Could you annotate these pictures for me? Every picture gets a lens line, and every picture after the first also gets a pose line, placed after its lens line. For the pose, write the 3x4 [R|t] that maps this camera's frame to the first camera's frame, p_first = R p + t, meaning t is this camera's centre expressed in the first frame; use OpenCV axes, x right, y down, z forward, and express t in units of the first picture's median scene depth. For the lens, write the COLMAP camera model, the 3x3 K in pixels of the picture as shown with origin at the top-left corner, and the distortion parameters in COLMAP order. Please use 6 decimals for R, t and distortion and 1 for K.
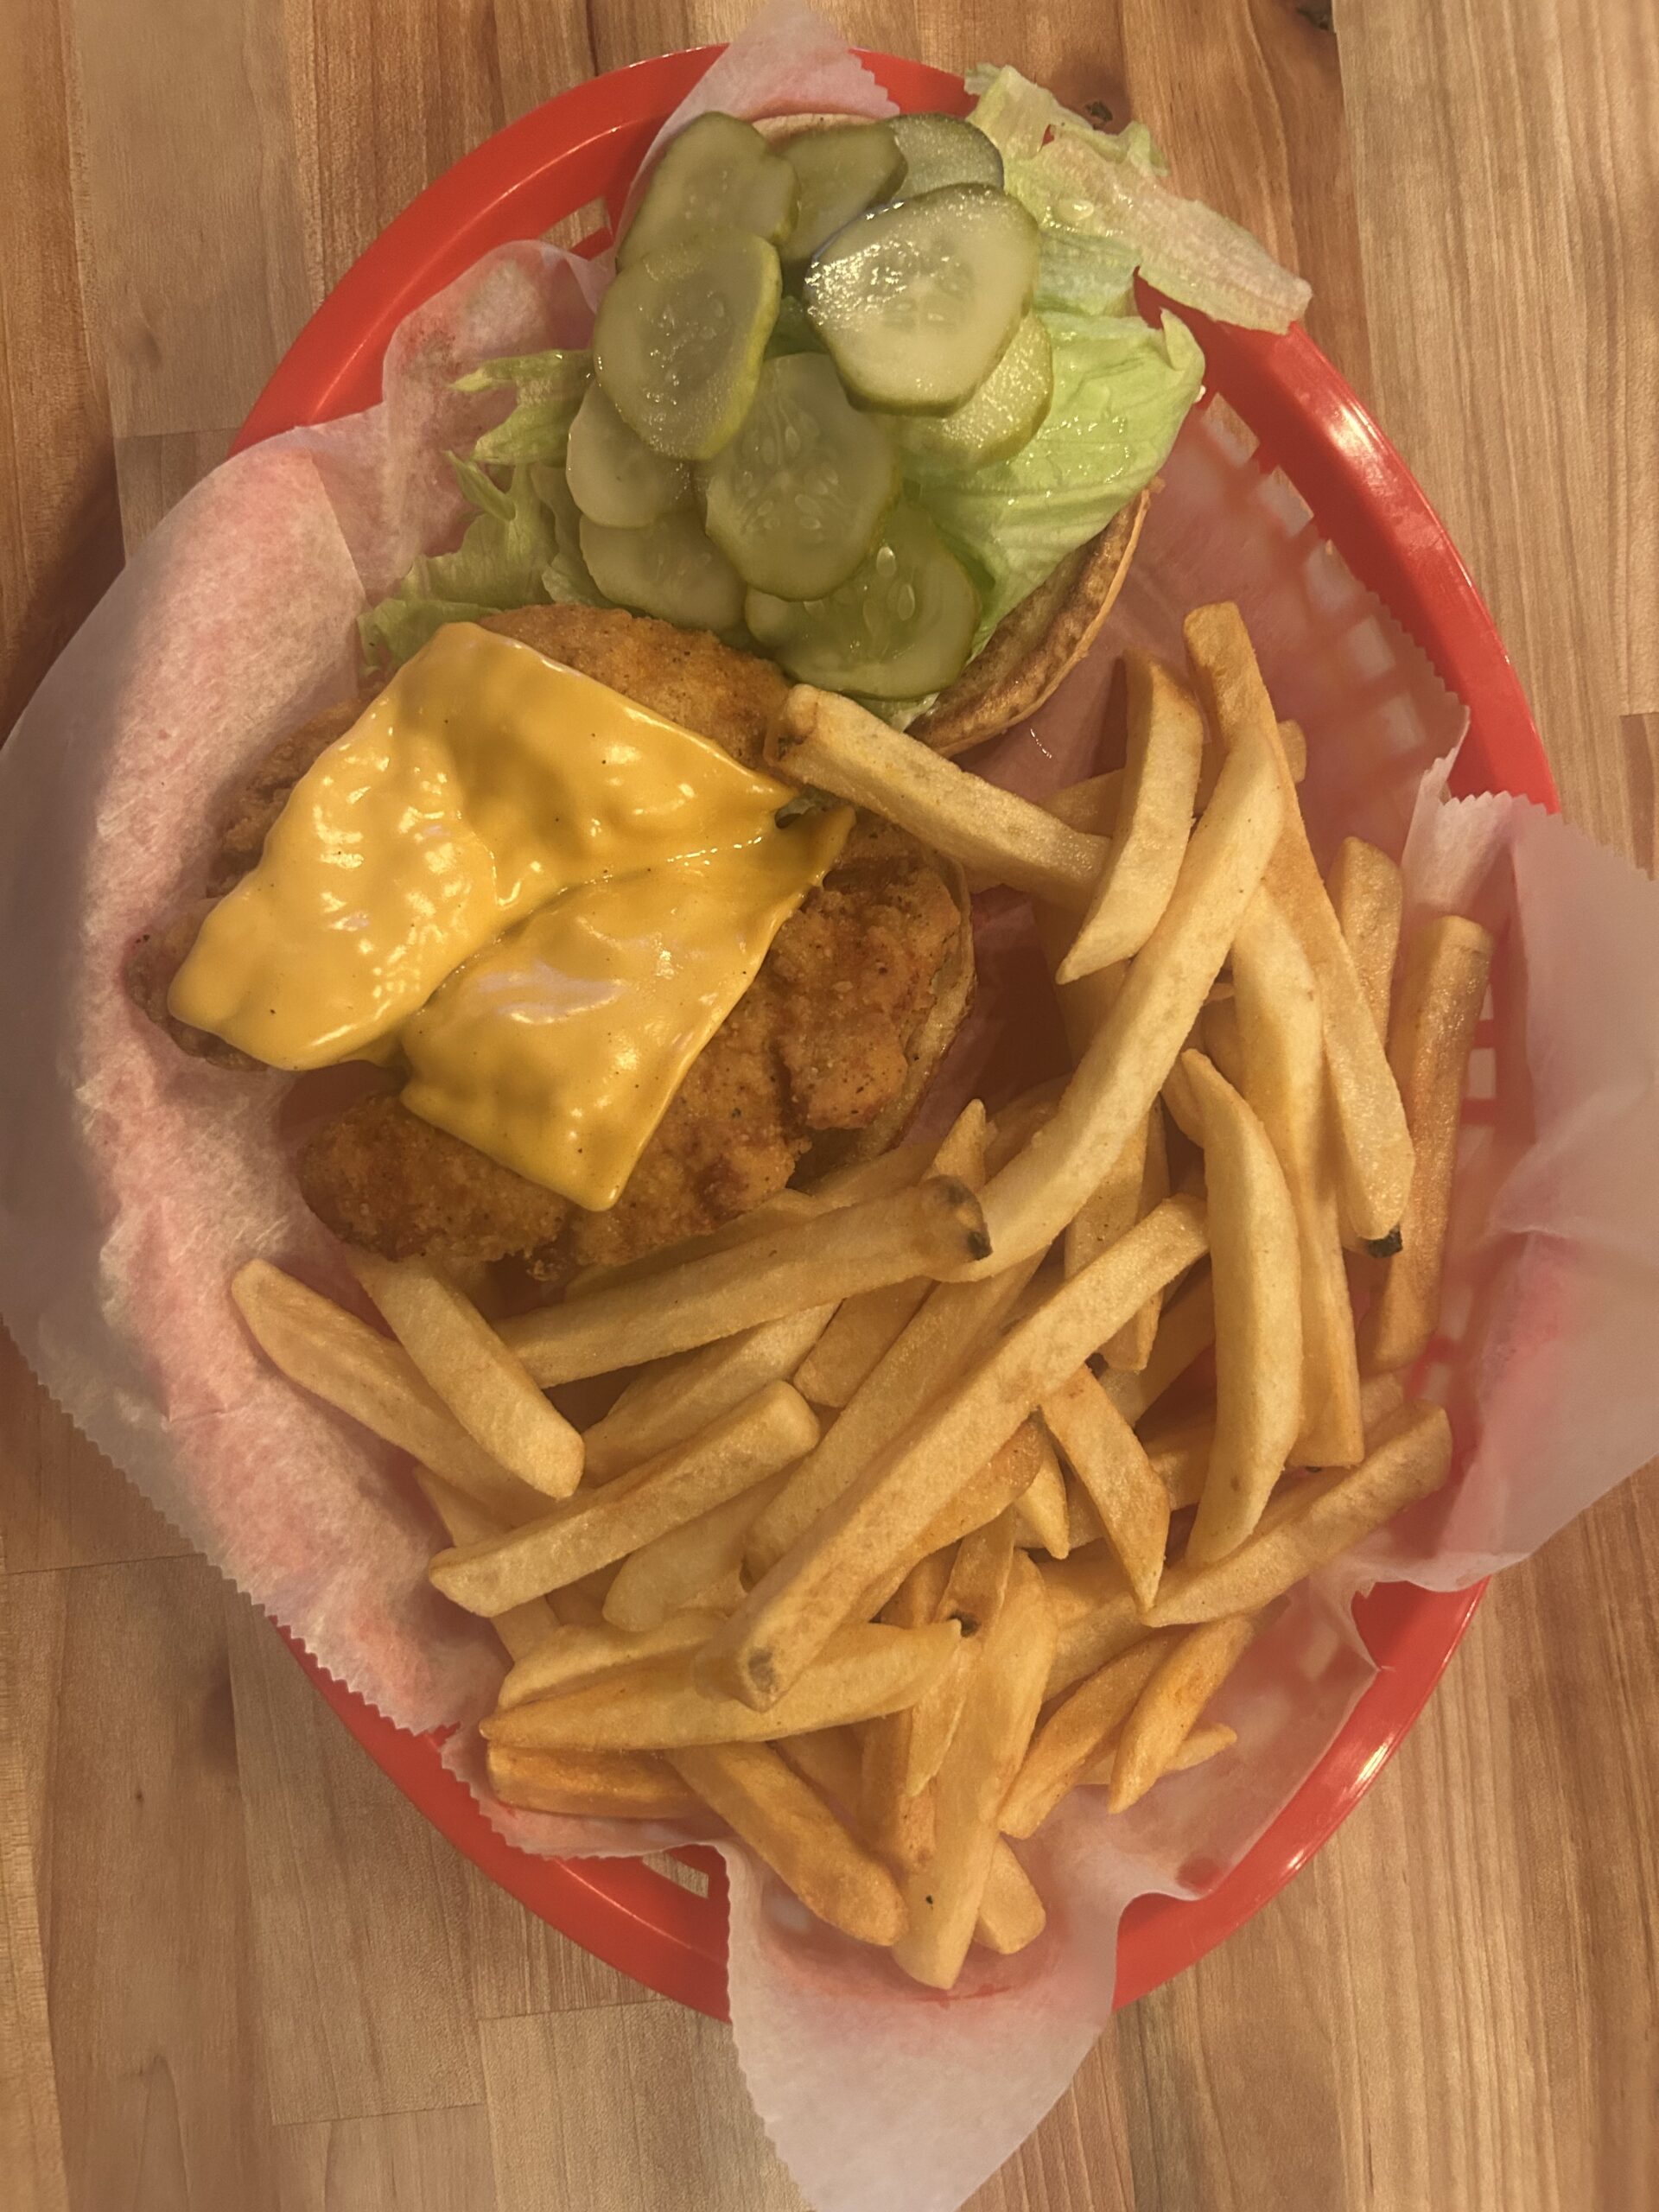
lens RADIAL K [[1839.1, 0, 829.5], [0, 1839.1, 1106.0], [0, 0, 1]] dist [0.000122, -0.000250]
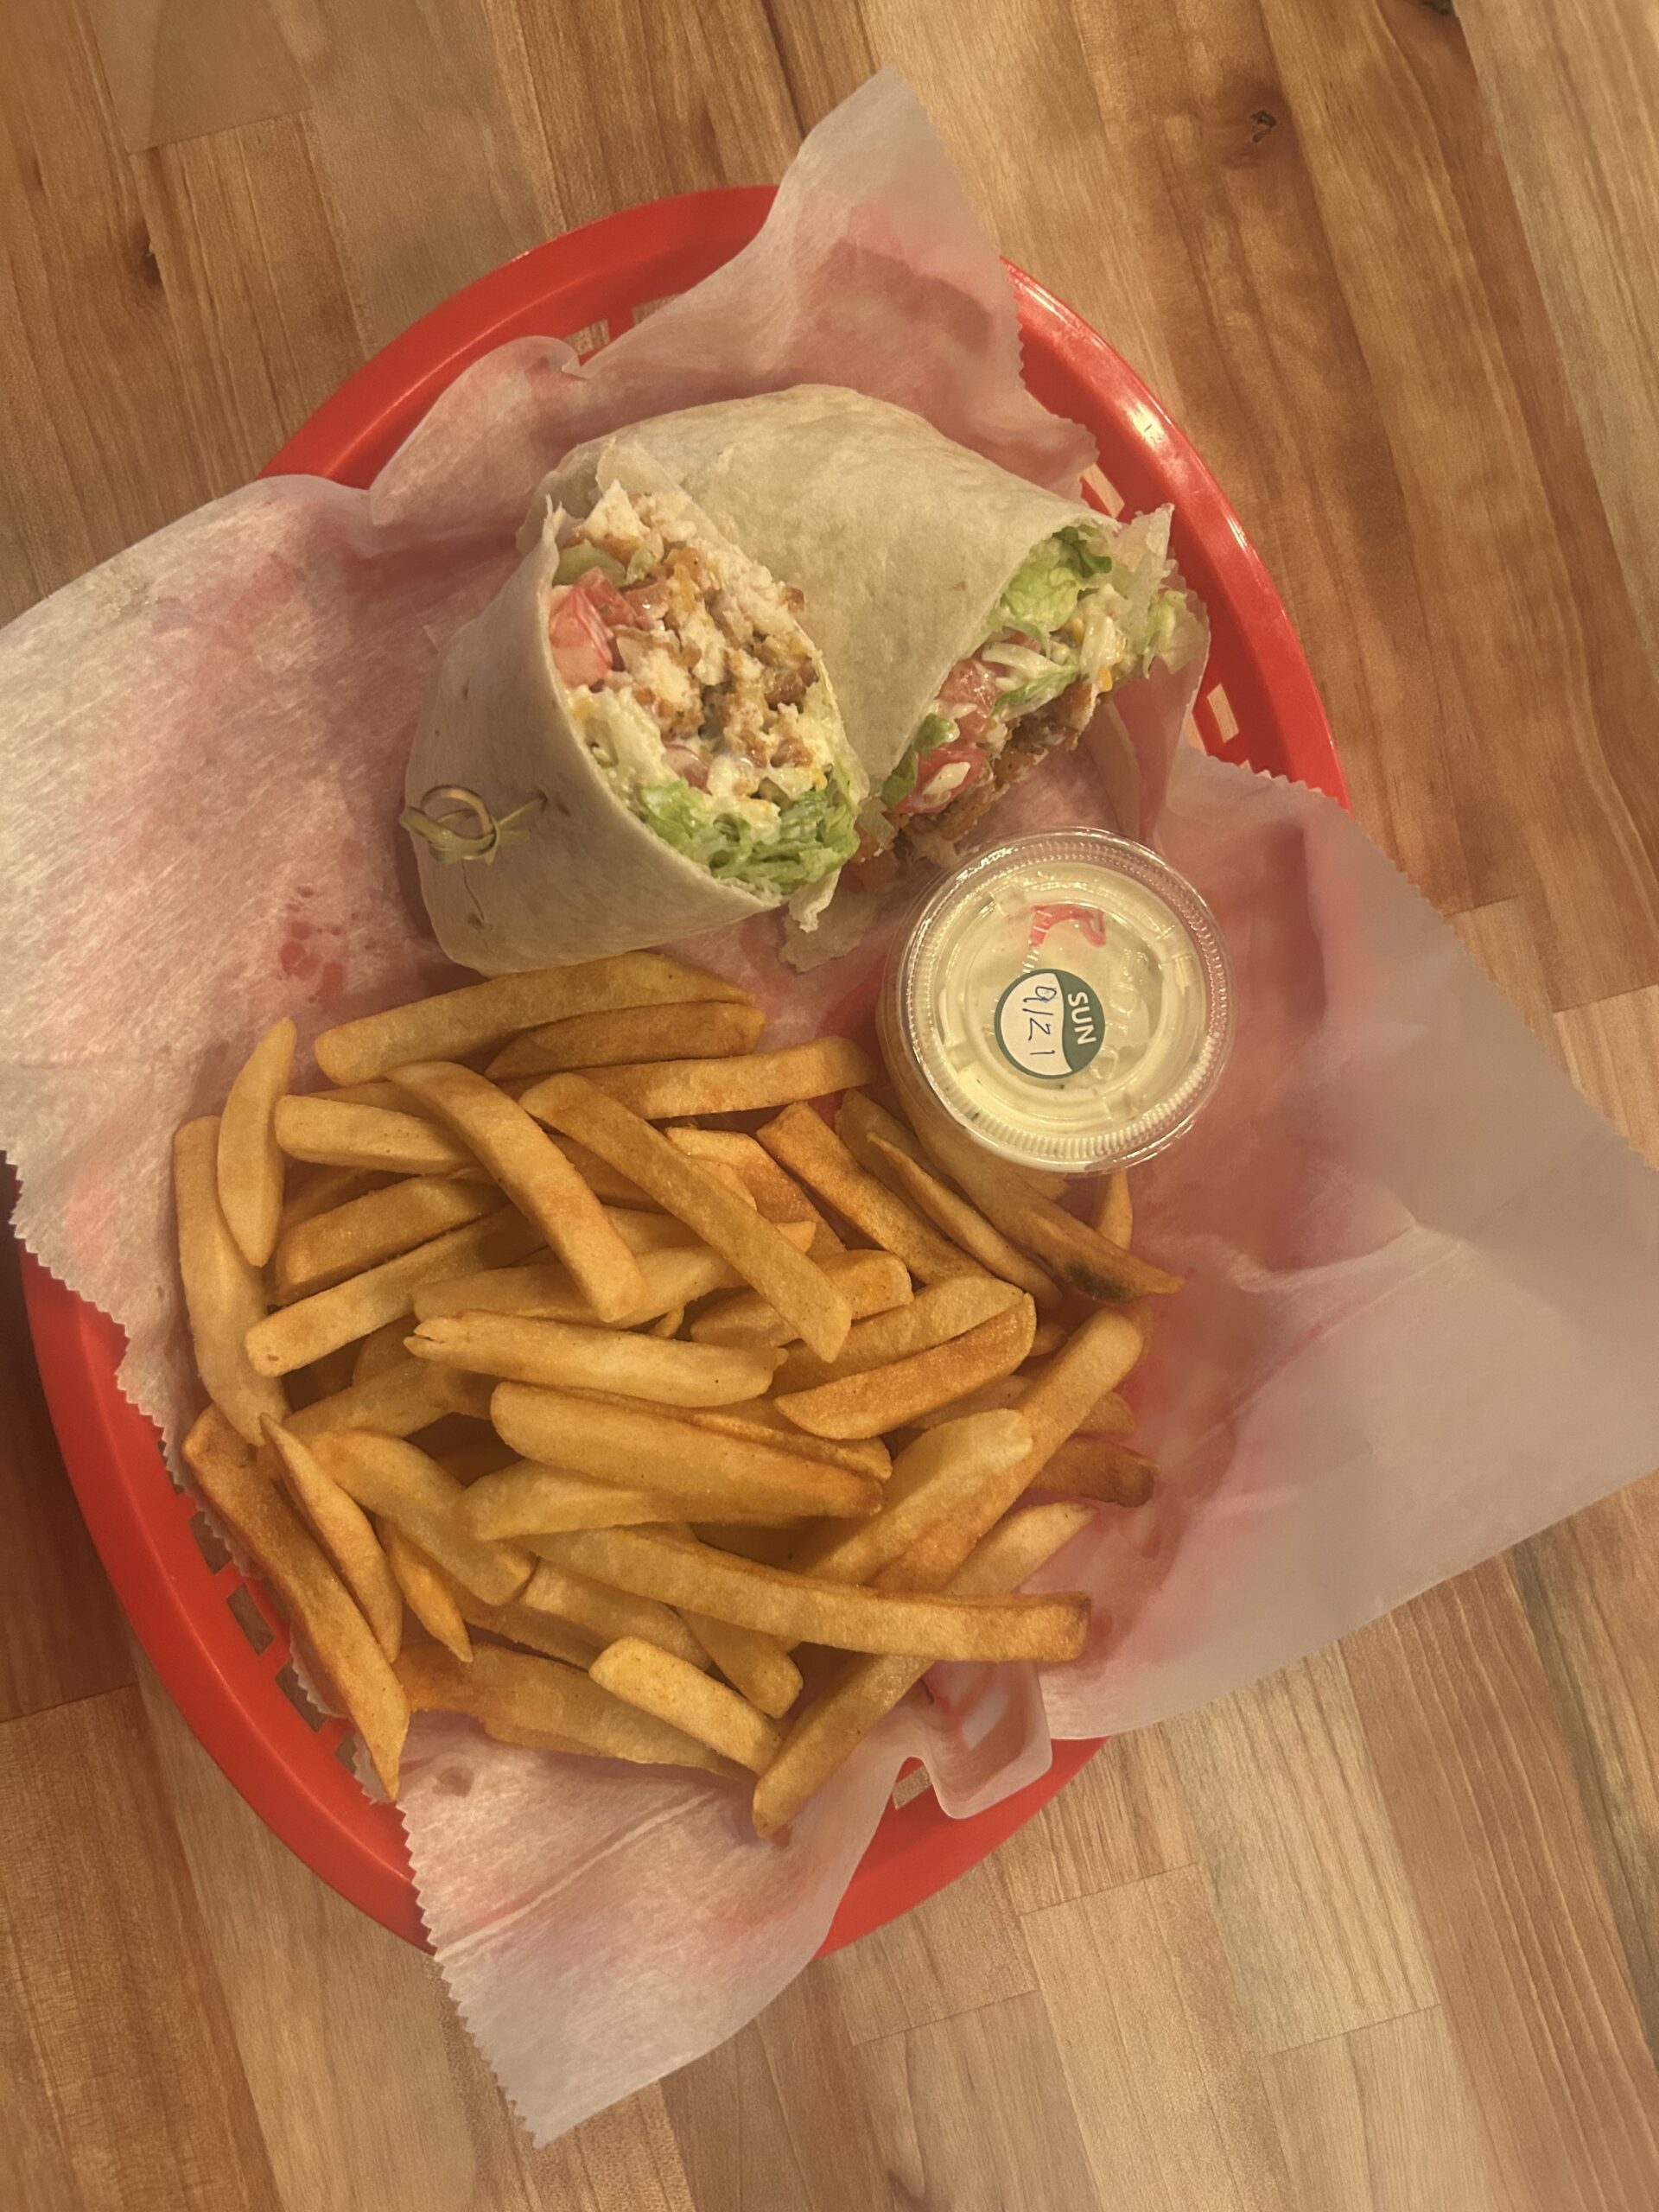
lens RADIAL K [[1839.1, 0, 829.5], [0, 1839.1, 1106.0], [0, 0, 1]] dist [0.000122, -0.000250]
pose [[0.963177, -0.173161, -0.205681, 0.020042], [0.177275, 0.984160, 0.001598, -0.003645], [0.202146, -0.038002, 0.978618, -0.163610]]
